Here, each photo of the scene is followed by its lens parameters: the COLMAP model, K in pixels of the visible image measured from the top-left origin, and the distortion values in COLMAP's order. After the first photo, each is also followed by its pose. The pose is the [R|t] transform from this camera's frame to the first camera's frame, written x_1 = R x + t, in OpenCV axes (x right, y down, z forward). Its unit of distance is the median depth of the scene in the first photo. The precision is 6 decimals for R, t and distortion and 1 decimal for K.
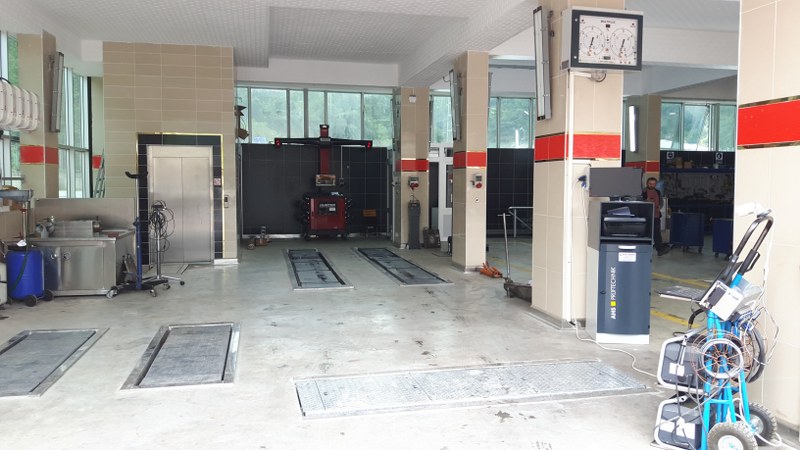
lens RADIAL K [[655.1, 0, 400.8], [0, 655.1, 223.7], [0, 0, 1]] dist [0.133876, -0.309907]
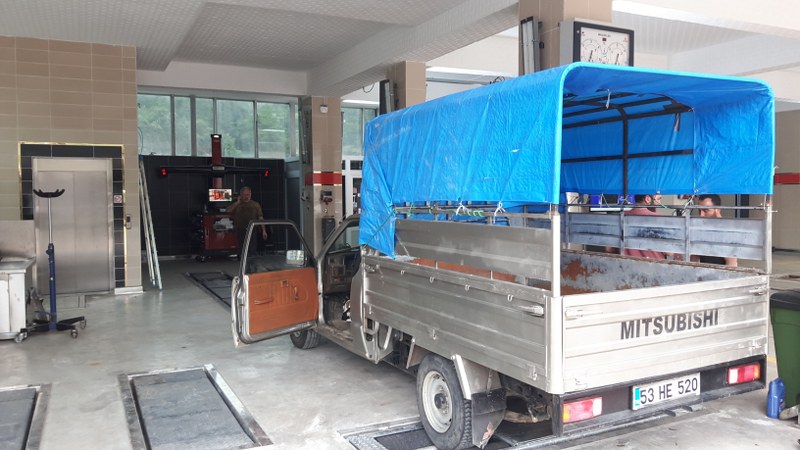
lens RADIAL K [[655.1, 0, 400.8], [0, 655.1, 223.7], [0, 0, 1]] dist [0.133876, -0.309907]
pose [[0.972087, -0.020126, 0.233756, -0.119563], [0.024240, 0.999598, -0.014739, -0.008837], [-0.233365, 0.019994, 0.972184, 0.062378]]
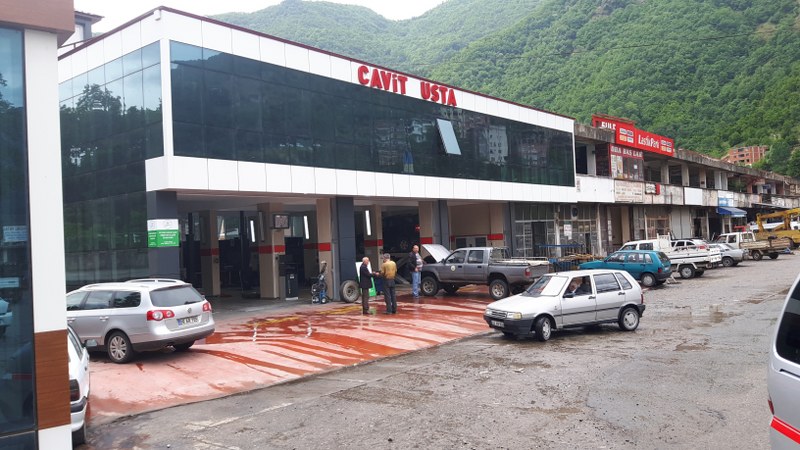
lens RADIAL K [[655.1, 0, 400.8], [0, 655.1, 223.7], [0, 0, 1]] dist [0.133876, -0.309907]
pose [[0.776748, -0.026622, 0.629249, -0.827566], [0.092759, 0.993046, -0.072488, 0.040141], [-0.622944, 0.114673, 0.773816, -1.267052]]
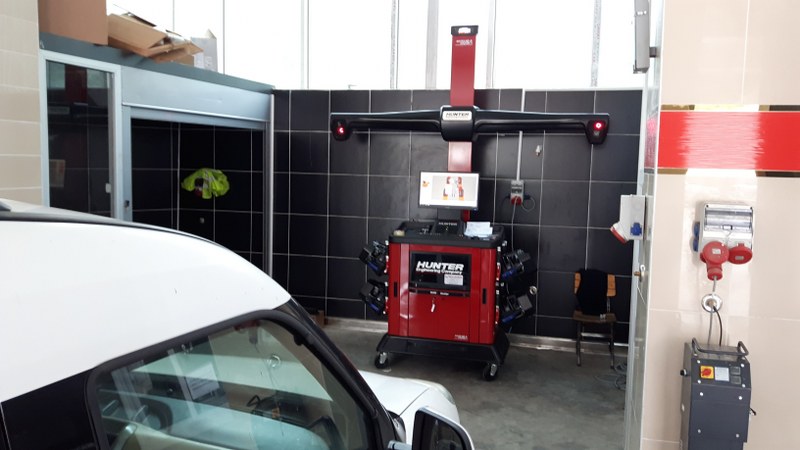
lens RADIAL K [[655.1, 0, 400.8], [0, 655.1, 223.7], [0, 0, 1]] dist [0.133876, -0.309907]
pose [[0.879576, 0.060255, -0.471927, 0.033247], [-0.046687, 0.998091, 0.040419, -0.084134], [0.473462, -0.013519, 0.880710, 0.958709]]
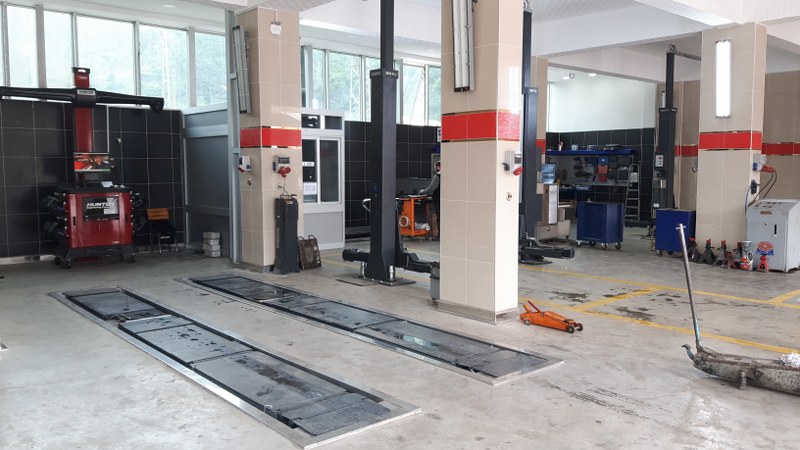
lens RADIAL K [[655.1, 0, 400.8], [0, 655.1, 223.7], [0, 0, 1]] dist [0.133876, -0.309907]
pose [[0.875873, -0.044481, 0.480486, -0.222512], [0.032049, 0.998906, 0.034052, -0.030863], [-0.481475, -0.014426, 0.876341, 0.479466]]
